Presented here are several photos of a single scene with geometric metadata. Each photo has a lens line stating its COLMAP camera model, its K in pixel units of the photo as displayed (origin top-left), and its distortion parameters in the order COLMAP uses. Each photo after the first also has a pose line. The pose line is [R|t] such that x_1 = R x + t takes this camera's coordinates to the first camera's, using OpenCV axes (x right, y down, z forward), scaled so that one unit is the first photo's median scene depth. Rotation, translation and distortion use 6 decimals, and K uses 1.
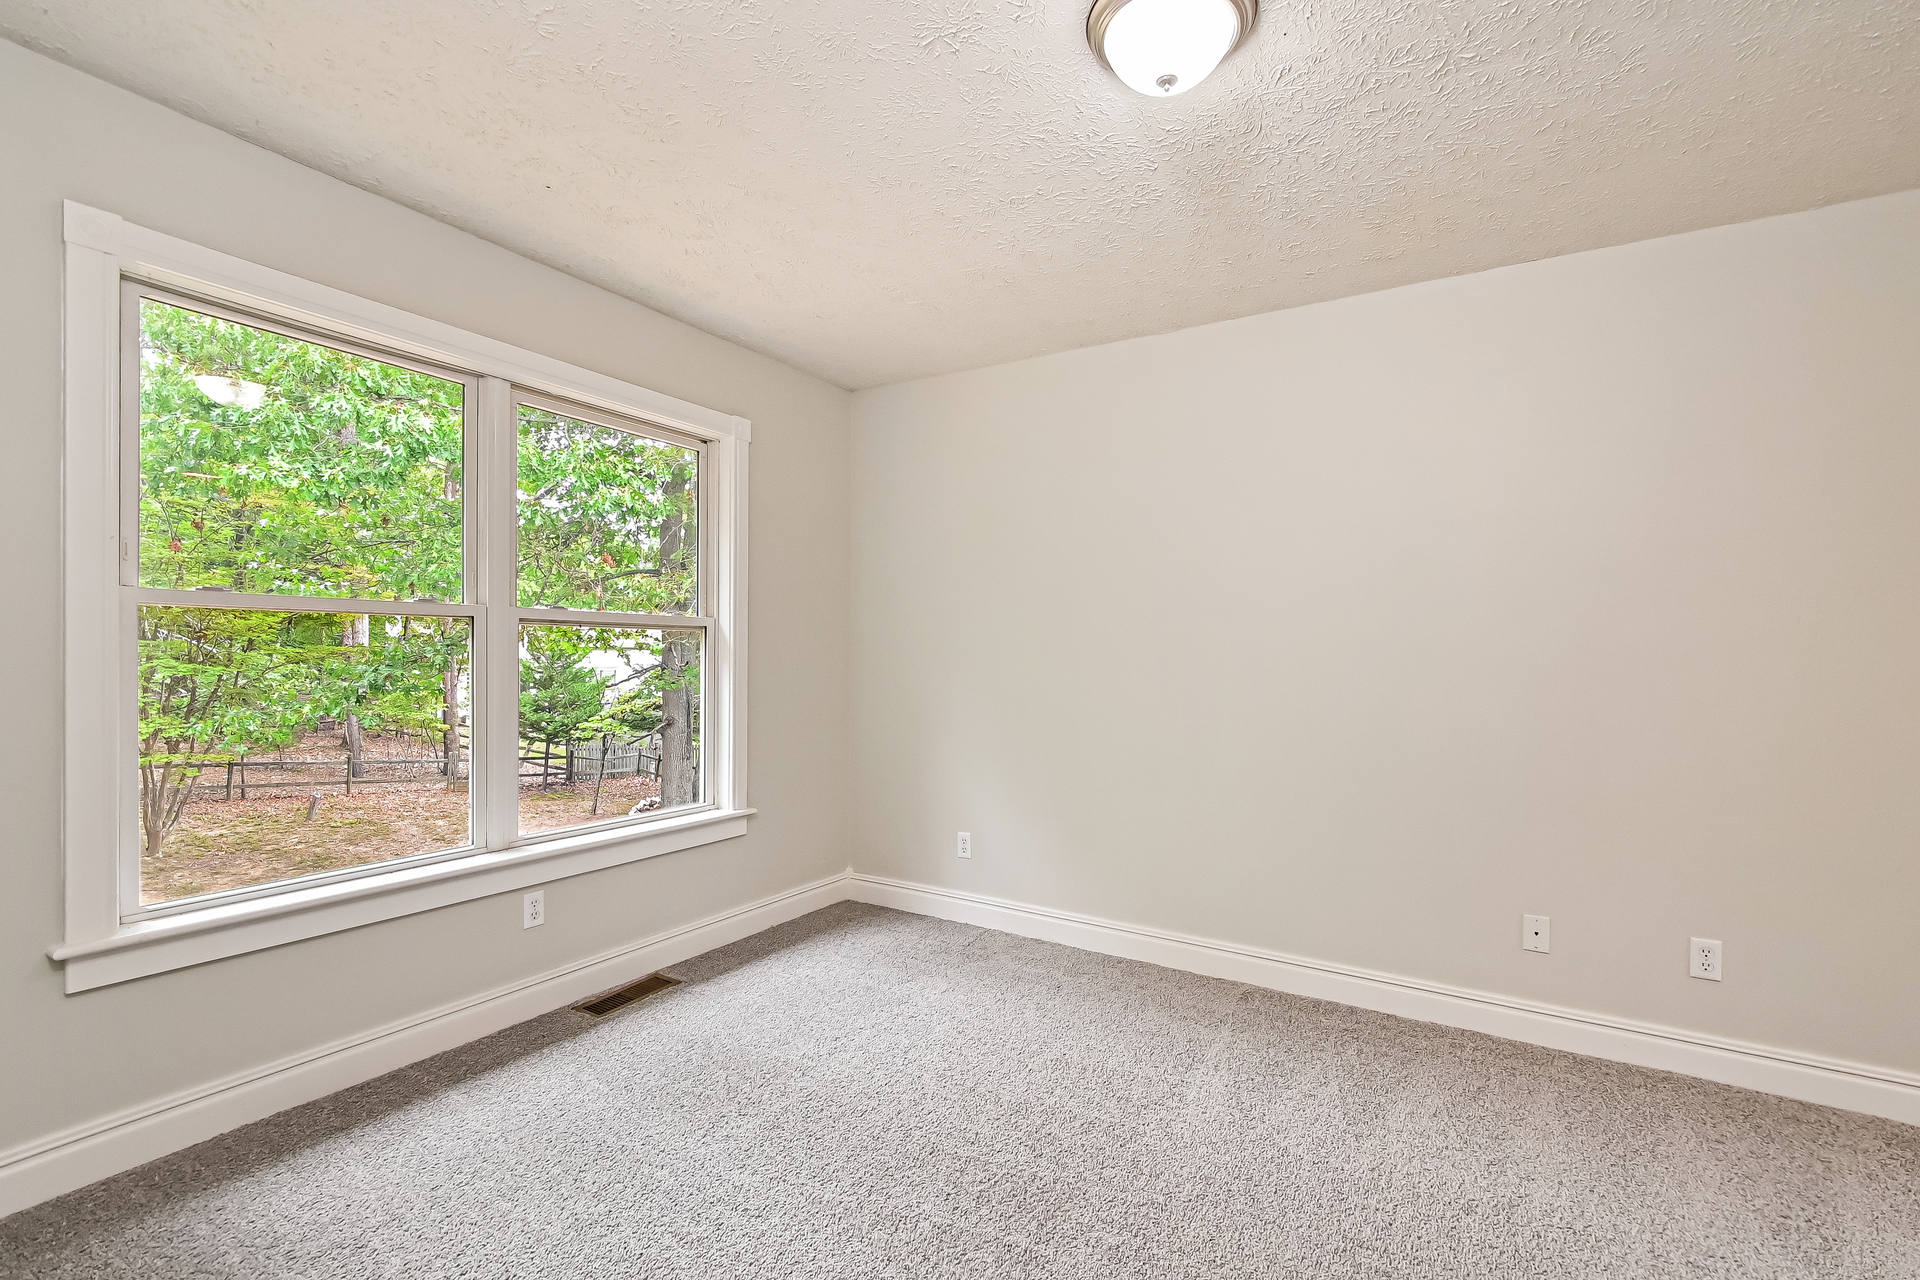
lens RADIAL K [[838.8, 0, 961.8], [0, 838.8, 660.3], [0, 0, 1]] dist [0.000763, 0.000140]
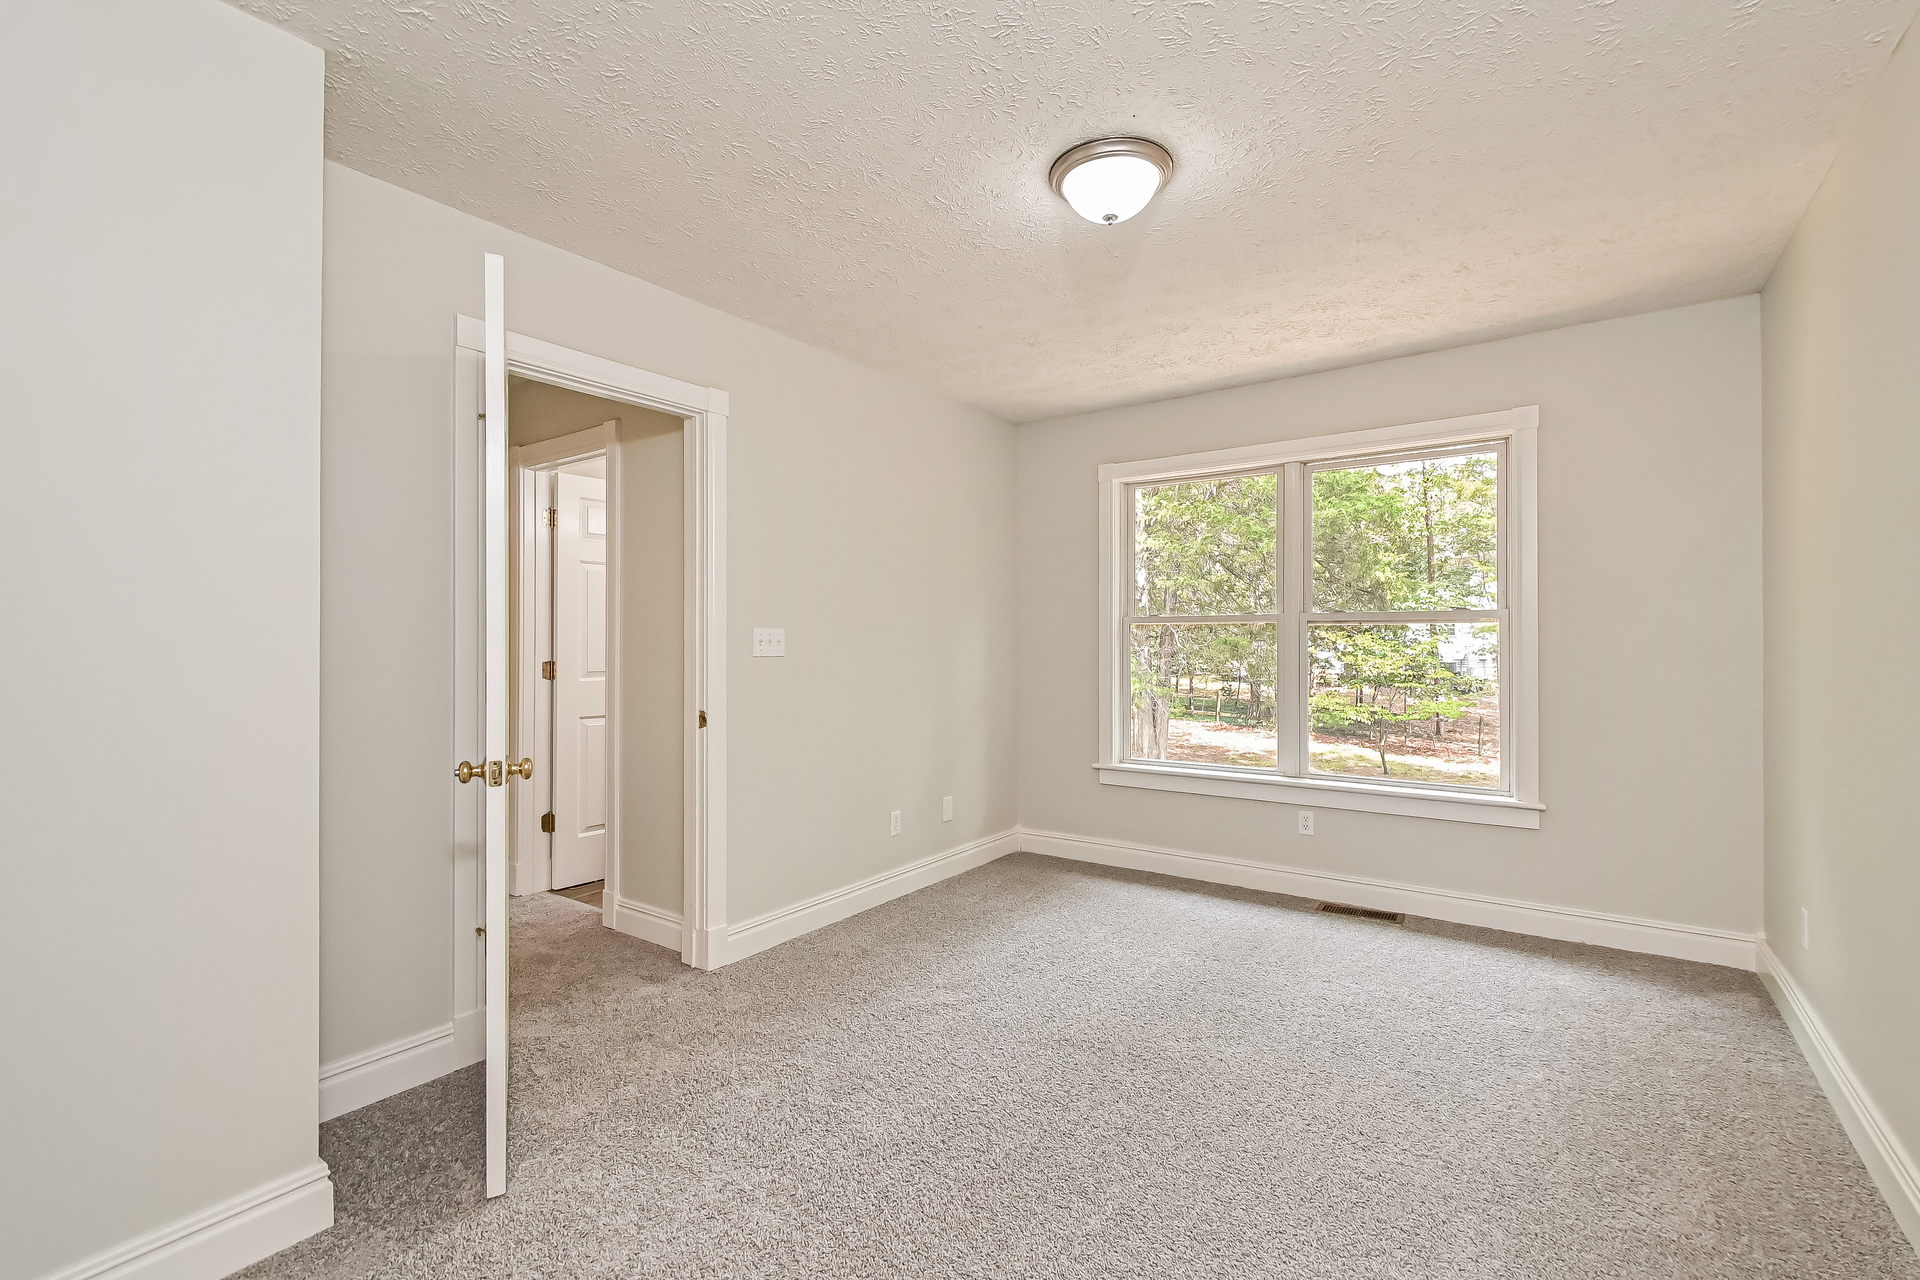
lens RADIAL K [[835.5, 0, 960.0], [0, 835.5, 640.0], [0, 0, 1]] dist [-0.000133, -0.000042]
pose [[-0.075720, -0.008491, -0.997093, 0.946740], [-0.002528, 0.999962, -0.008324, -0.000410], [0.997126, 0.001890, -0.075739, 0.517275]]
